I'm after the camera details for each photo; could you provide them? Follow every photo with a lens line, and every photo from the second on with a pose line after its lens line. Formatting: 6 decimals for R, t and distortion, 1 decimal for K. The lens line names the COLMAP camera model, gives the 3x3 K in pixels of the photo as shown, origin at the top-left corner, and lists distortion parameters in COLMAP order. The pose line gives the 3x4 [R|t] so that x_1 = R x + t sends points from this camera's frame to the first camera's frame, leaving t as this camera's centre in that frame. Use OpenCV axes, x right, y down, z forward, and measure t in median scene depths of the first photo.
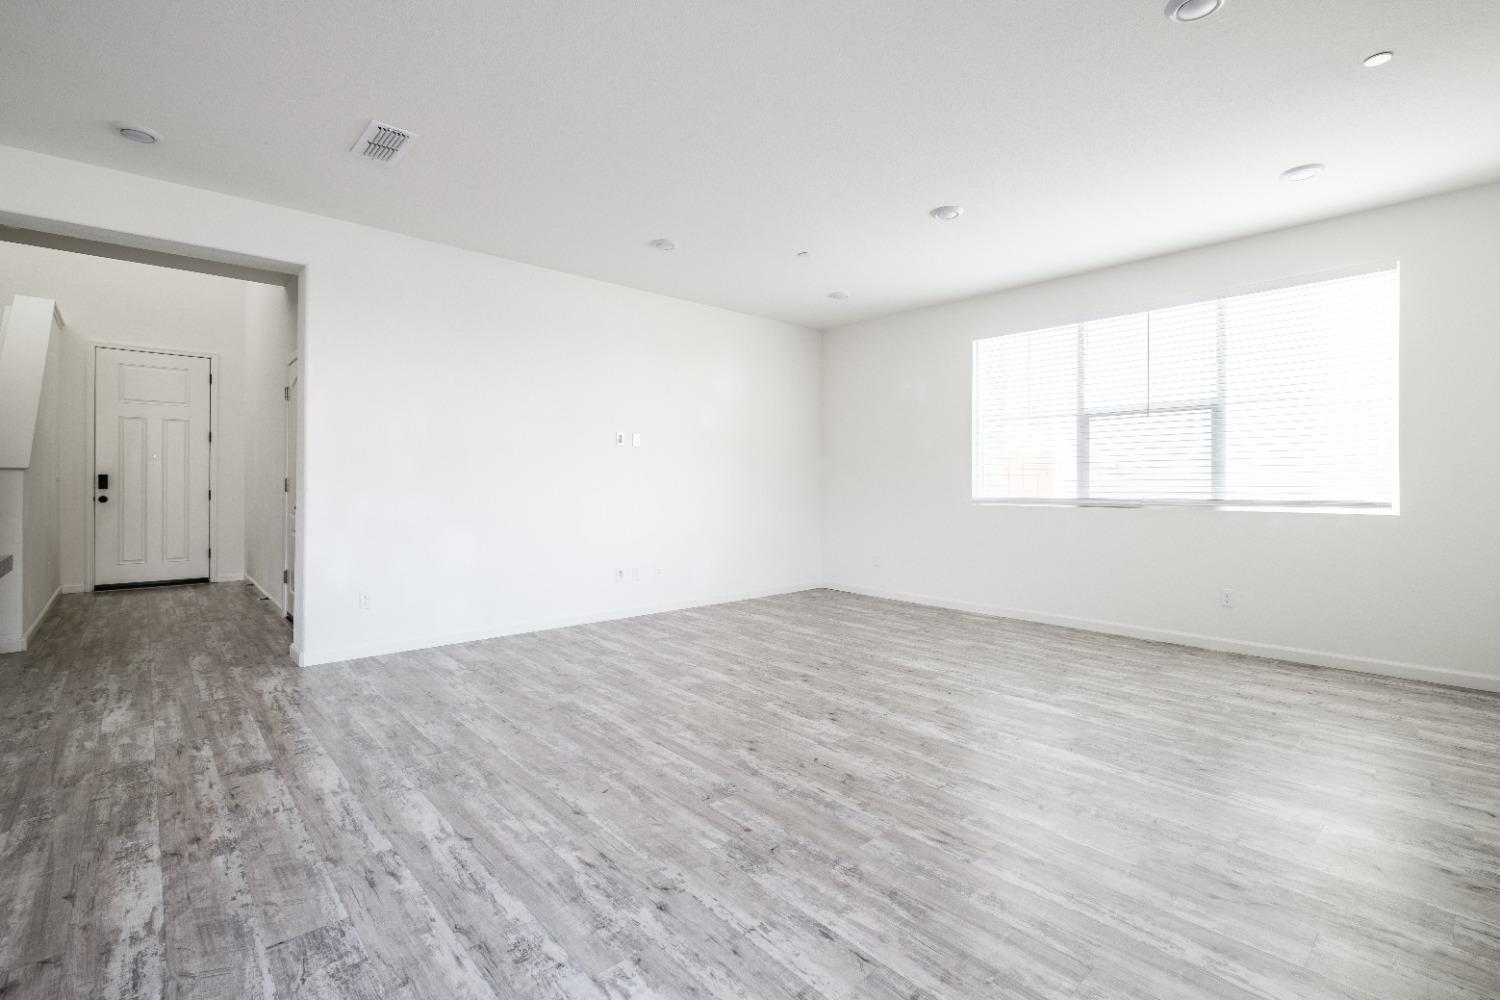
lens RADIAL K [[676.2, 0, 748.8], [0, 676.2, 485.7], [0, 0, 1]] dist [0.000183, -0.004099]
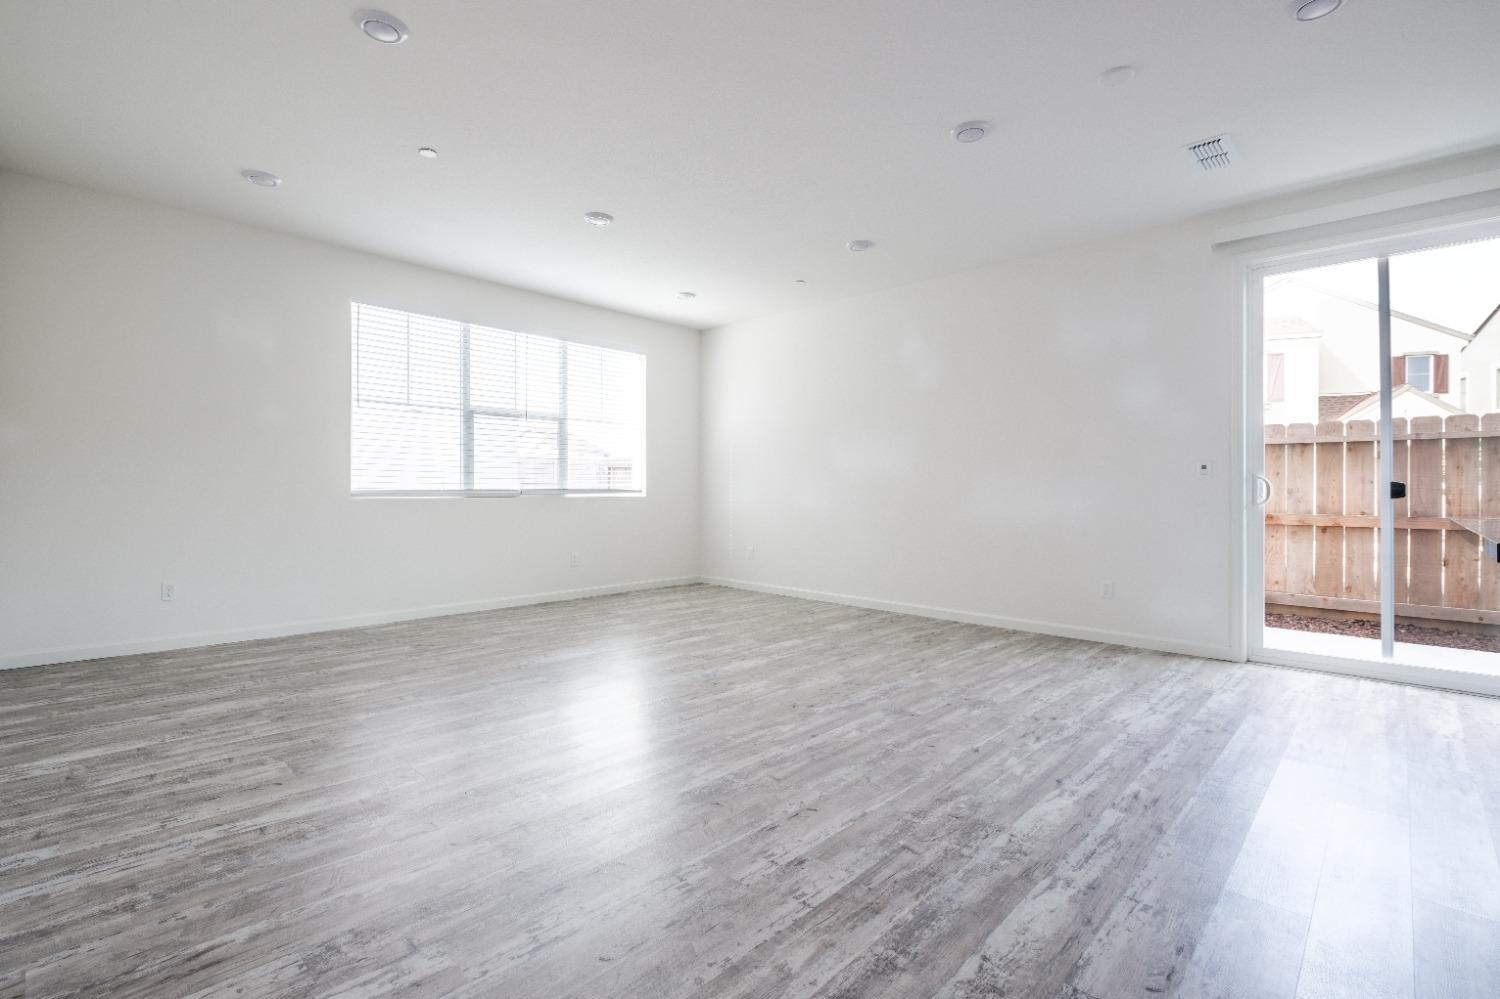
lens RADIAL K [[680.6, 0, 743.3], [0, 680.6, 491.1], [0, 0, 1]] dist [0.001252, -0.012279]
pose [[-0.068968, -0.007112, 0.997593, -1.100243], [-0.002697, 0.999972, 0.006942, 0.022988], [-0.997615, -0.002212, -0.068986, 1.171435]]
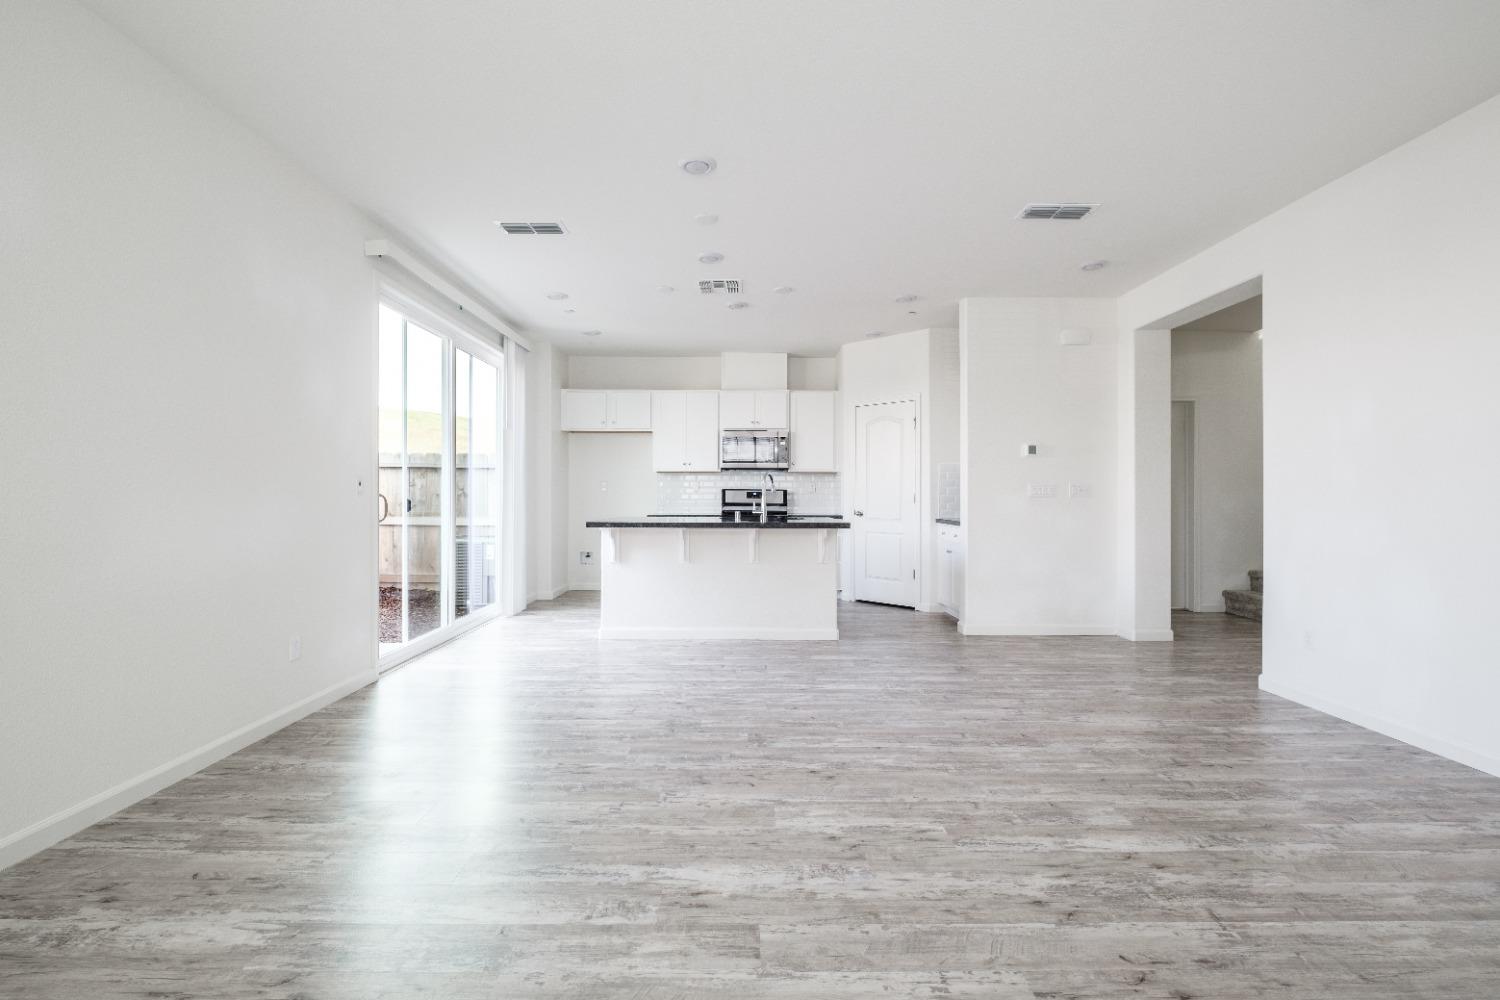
lens RADIAL K [[676.2, 0, 748.8], [0, 676.2, 485.7], [0, 0, 1]] dist [0.000183, -0.004099]
pose [[-0.666749, -0.019446, -0.745029, 0.775127], [-0.009151, 0.999798, -0.017907, 0.001980], [0.745226, -0.005122, -0.666792, 1.545593]]
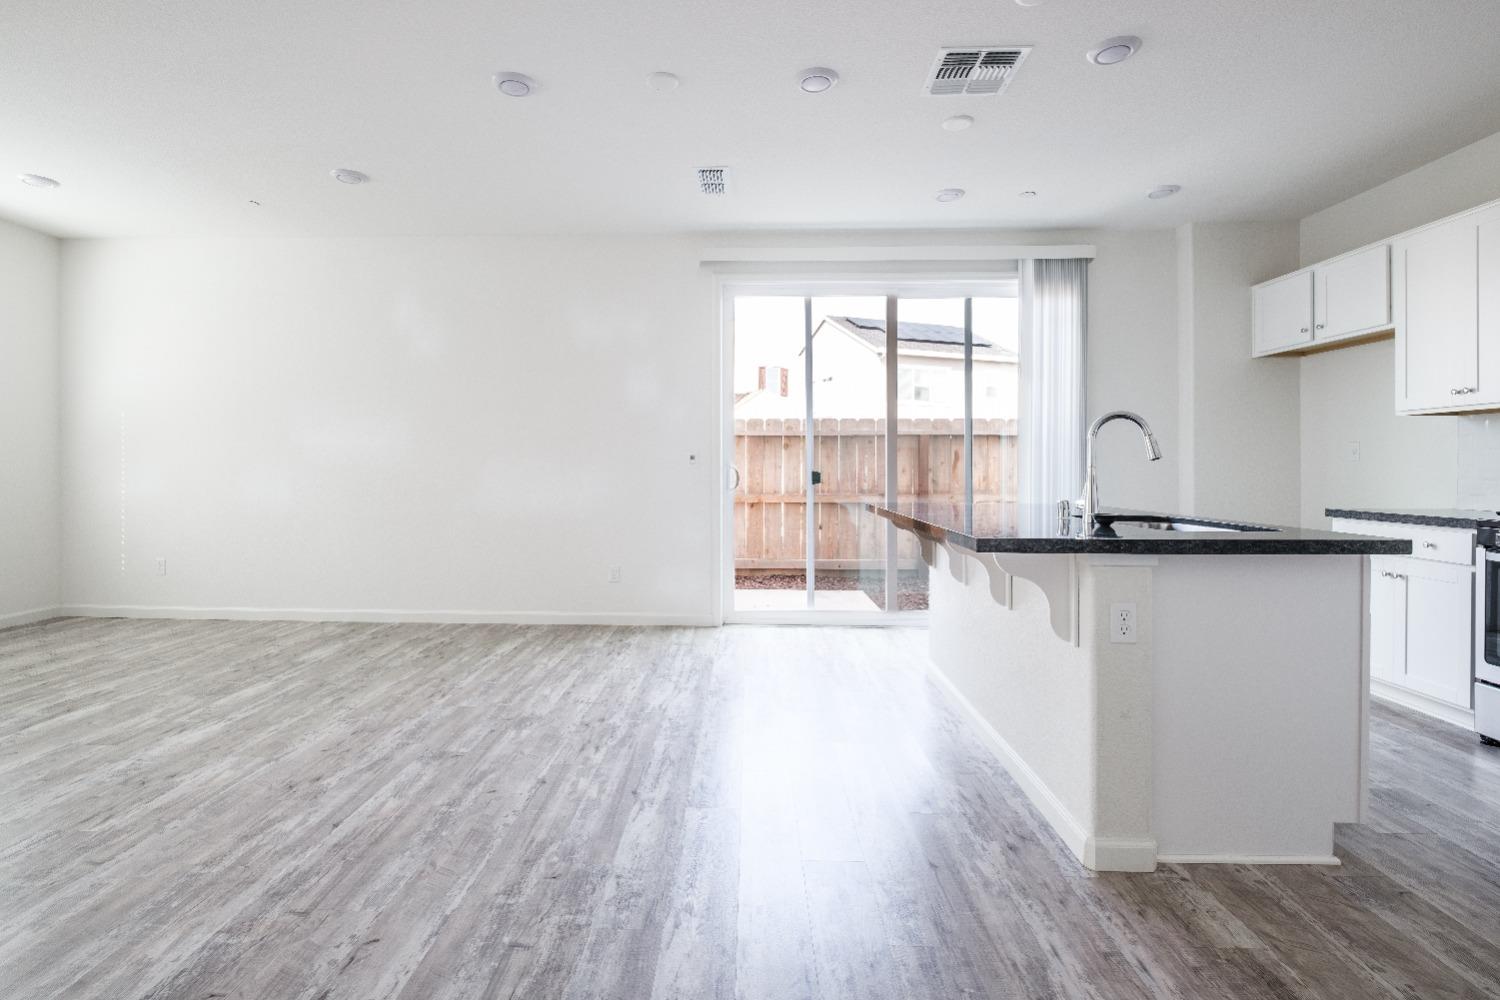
lens RADIAL K [[696.1, 0, 729.9], [0, 696.1, 506.4], [0, 0, 1]] dist [-0.013857, -0.001702]
pose [[-0.722387, -0.046979, 0.689892, -0.935609], [-0.005740, 0.998063, 0.061953, -0.008494], [-0.691466, 0.040794, -0.721257, 1.230880]]
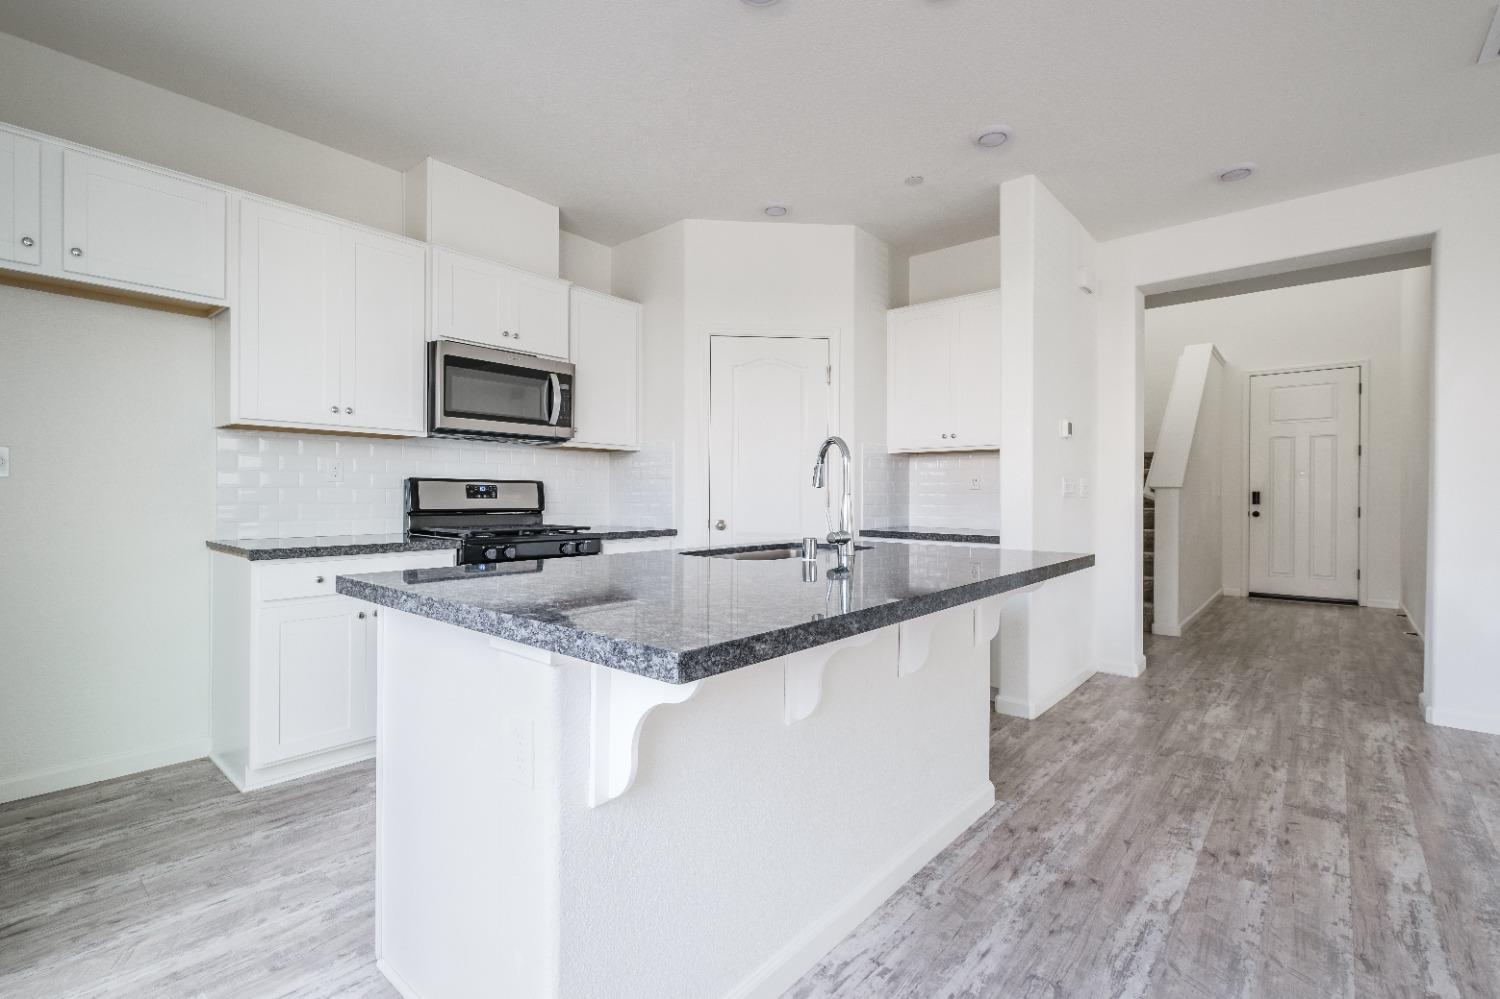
lens RADIAL K [[677.5, 0, 750.0], [0, 677.5, 499.5], [0, 0, 1]] dist [-0.001716, -0.000748]
pose [[0.126246, 0.002464, -0.991996, 0.066259], [-0.006217, 0.999979, 0.001693, -0.000927], [0.991979, 0.005954, 0.126259, 0.106153]]
